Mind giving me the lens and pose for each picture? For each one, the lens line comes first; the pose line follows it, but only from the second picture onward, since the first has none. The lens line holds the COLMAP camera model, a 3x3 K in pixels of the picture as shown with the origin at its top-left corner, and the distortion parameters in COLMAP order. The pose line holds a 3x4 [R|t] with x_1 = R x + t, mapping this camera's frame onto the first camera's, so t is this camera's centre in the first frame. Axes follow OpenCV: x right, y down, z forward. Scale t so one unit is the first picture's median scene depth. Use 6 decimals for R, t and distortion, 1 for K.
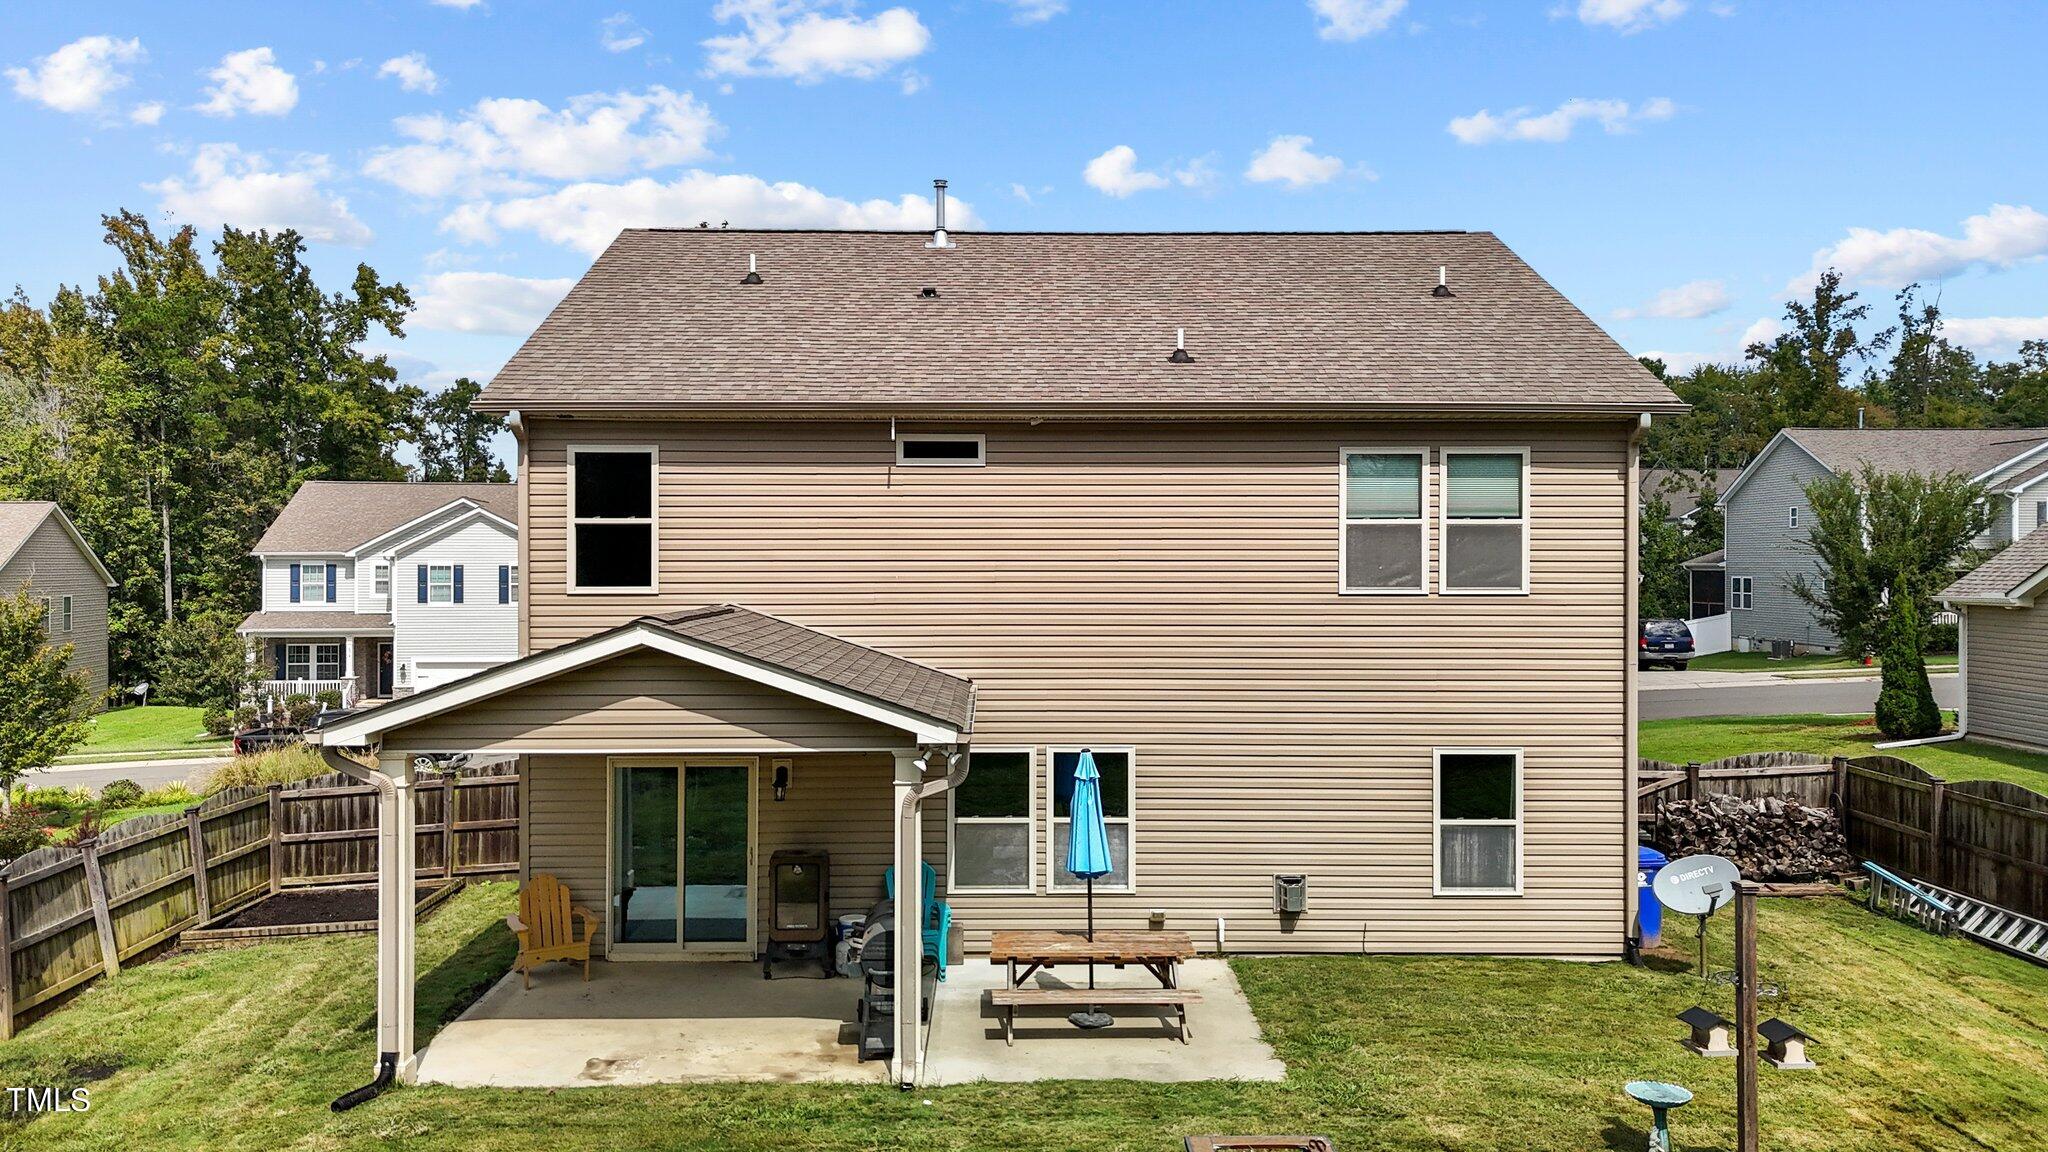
lens RADIAL K [[1515.0, 0, 1014.0], [0, 1515.0, 587.2], [0, 0, 1]] dist [0.049773, -0.030749]
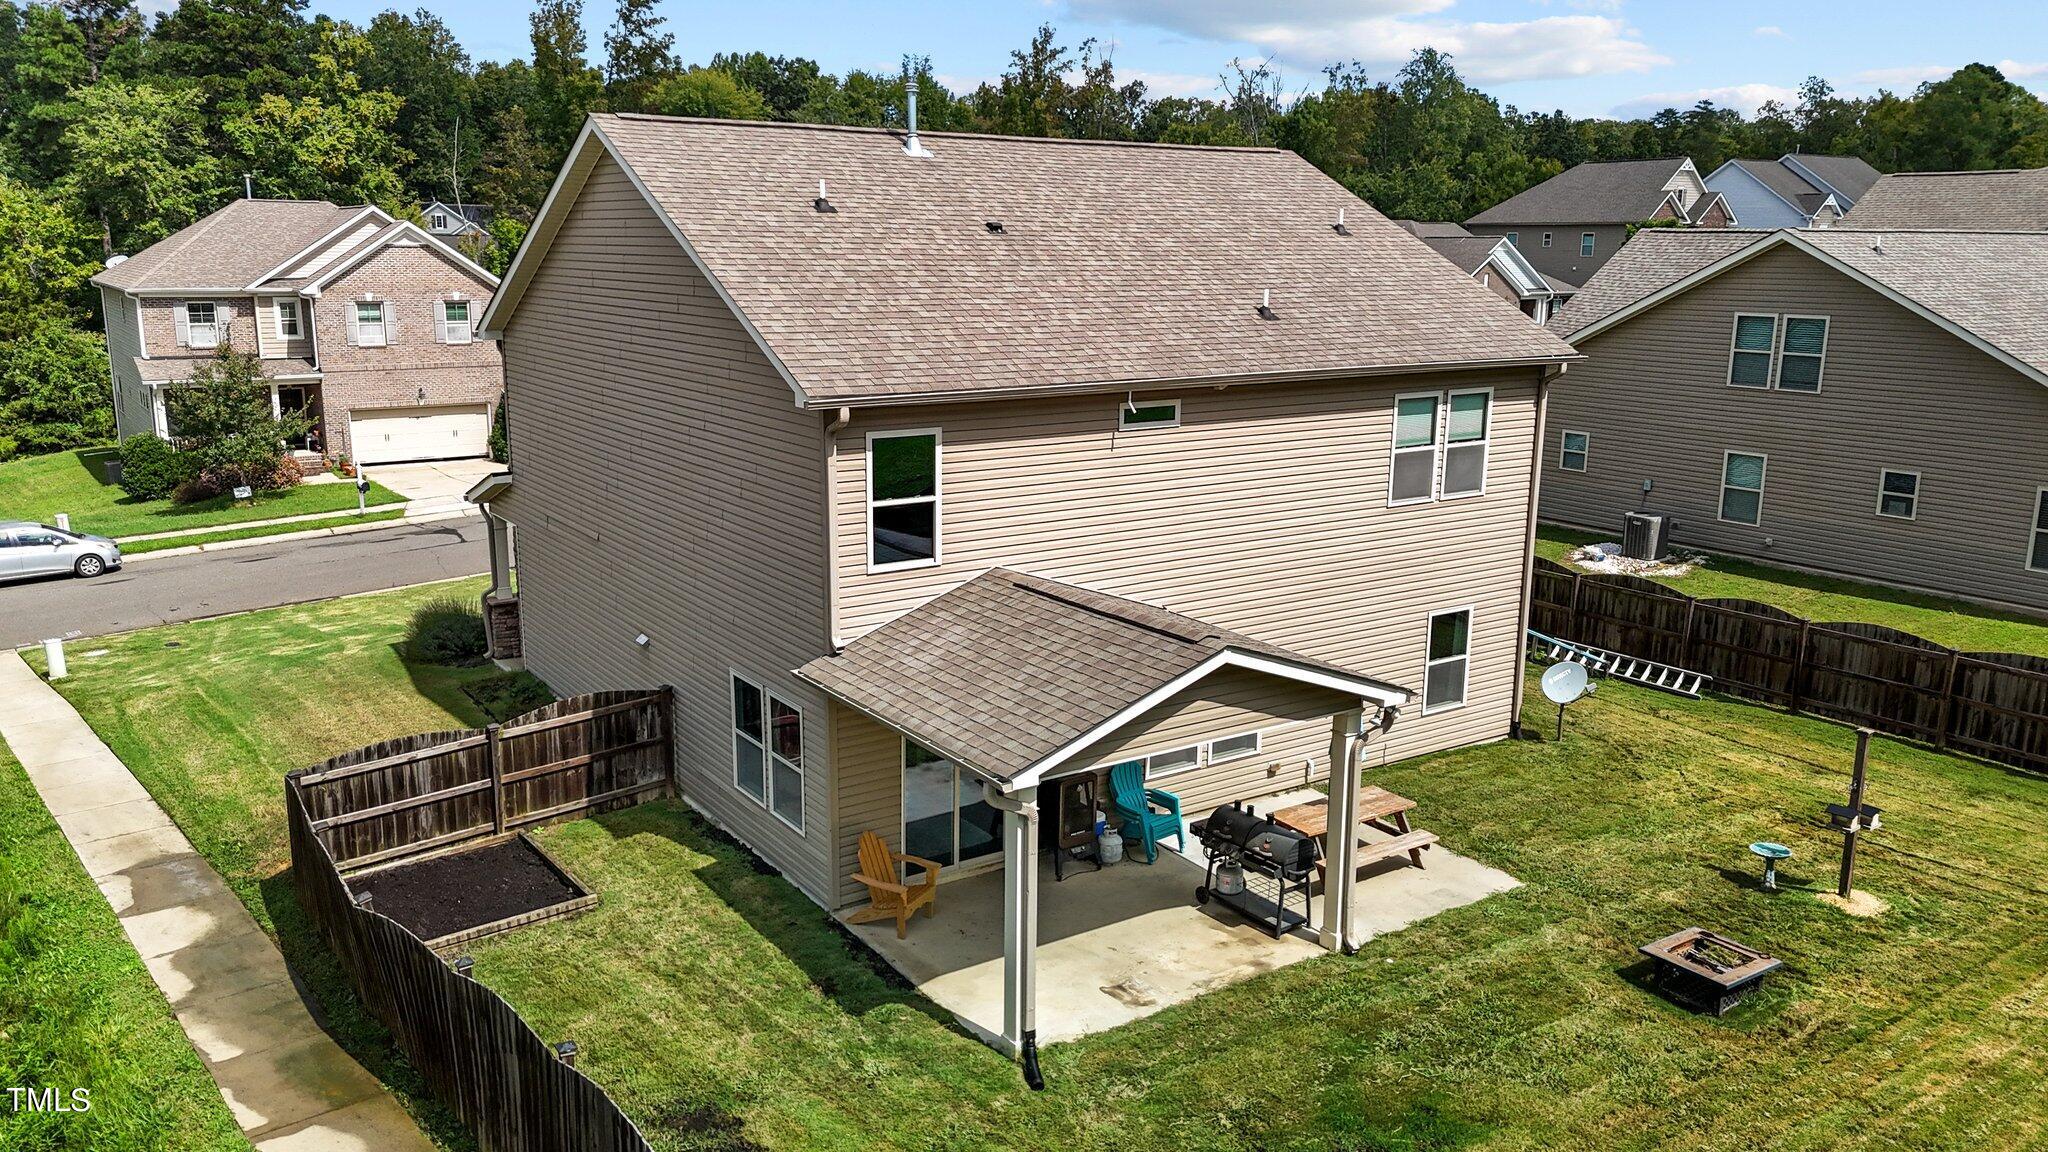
lens RADIAL K [[1515.0, 0, 1013.1], [0, 1515.0, 583.8], [0, 0, 1]] dist [0.049773, -0.030749]
pose [[0.839569, -0.115854, 0.530756, -0.757406], [0.003619, 0.978167, 0.207789, -0.203668], [-0.543241, -0.172532, 0.821658, 0.090343]]
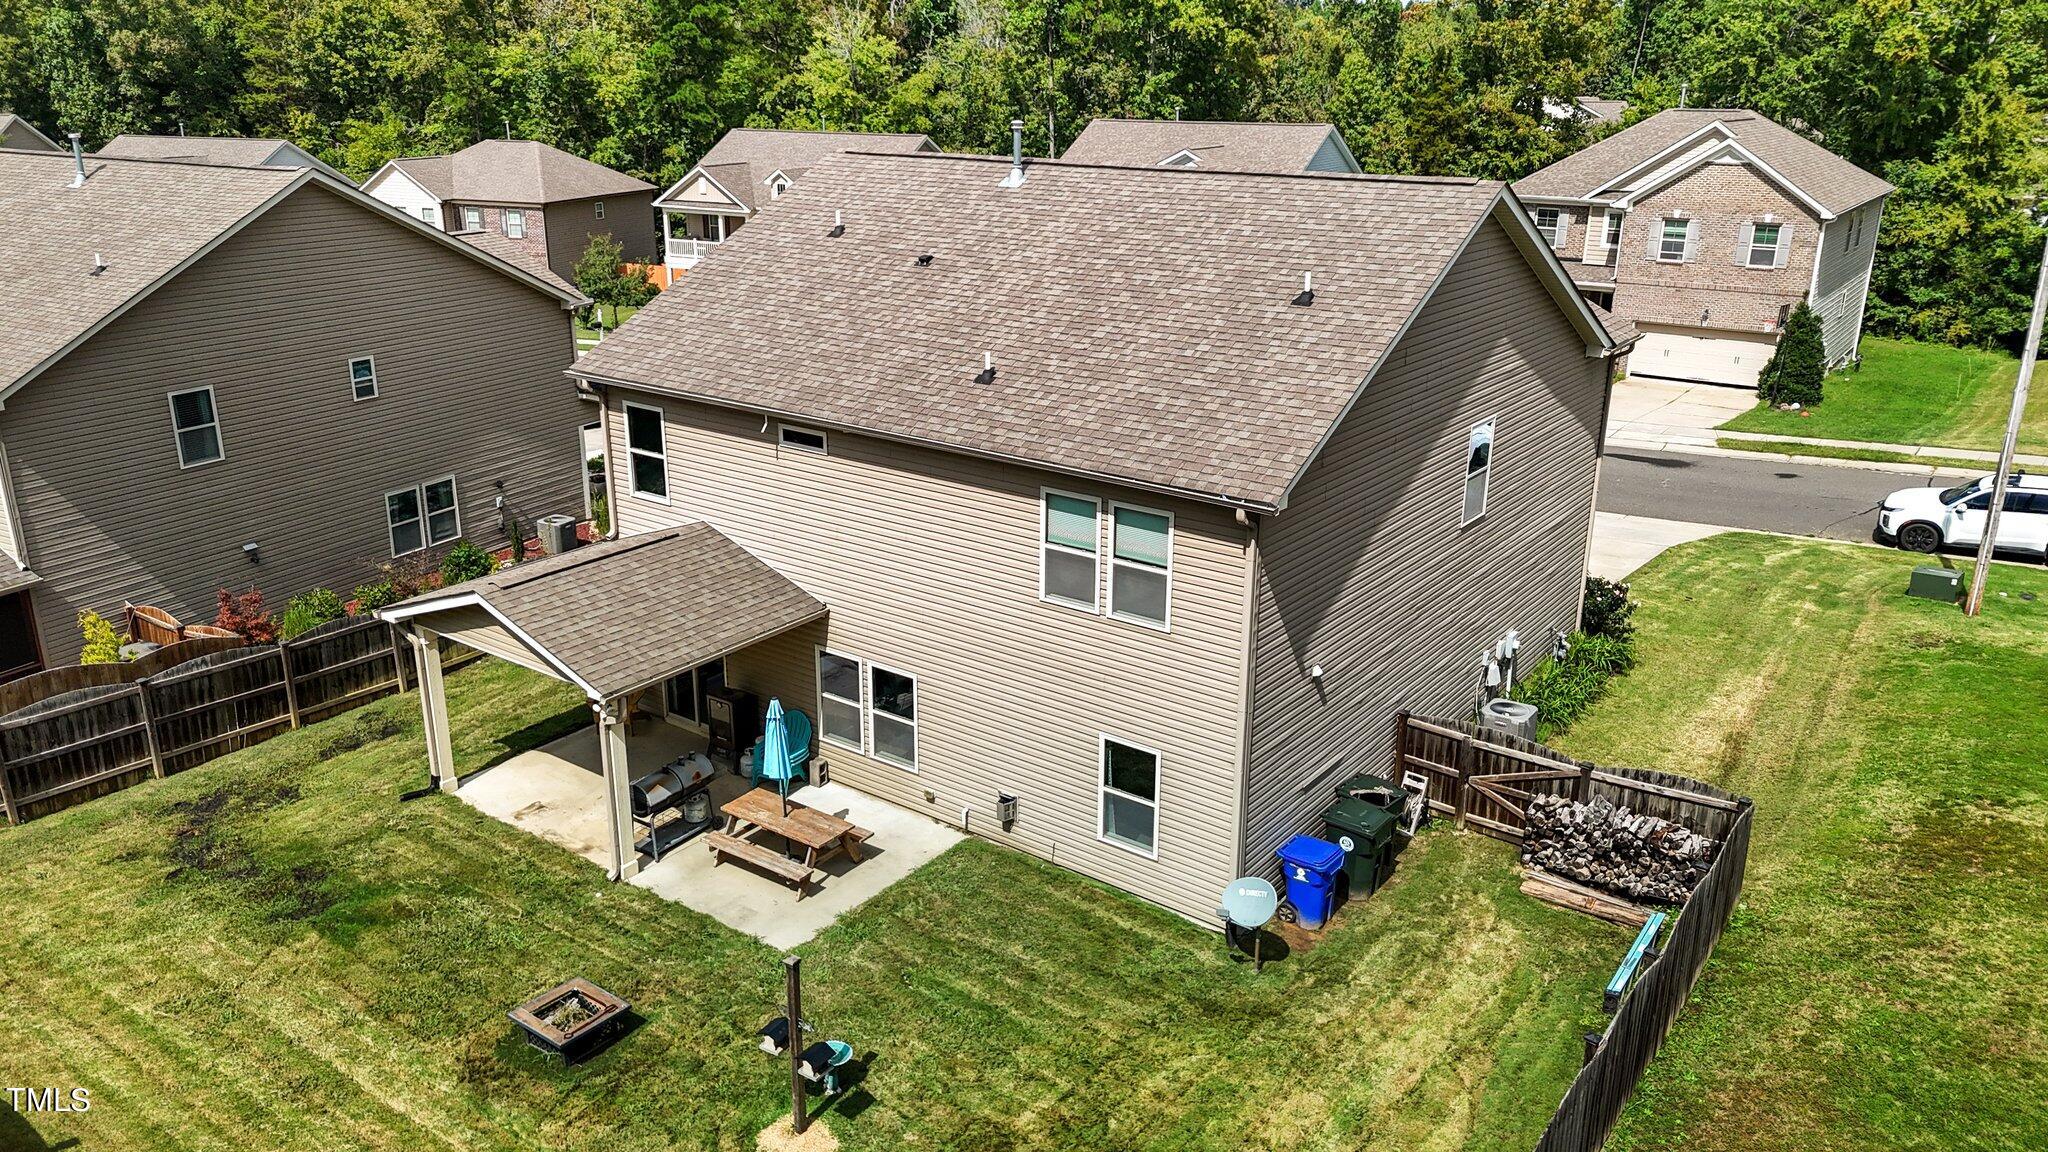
lens RADIAL K [[1515.0, 0, 1013.2], [0, 1515.0, 567.3], [0, 0, 1]] dist [0.049773, -0.030749]
pose [[0.792739, 0.197142, -0.576802, 0.904844], [-0.015674, 0.952537, 0.304020, -0.395722], [0.609360, -0.231967, 0.758203, 0.057012]]
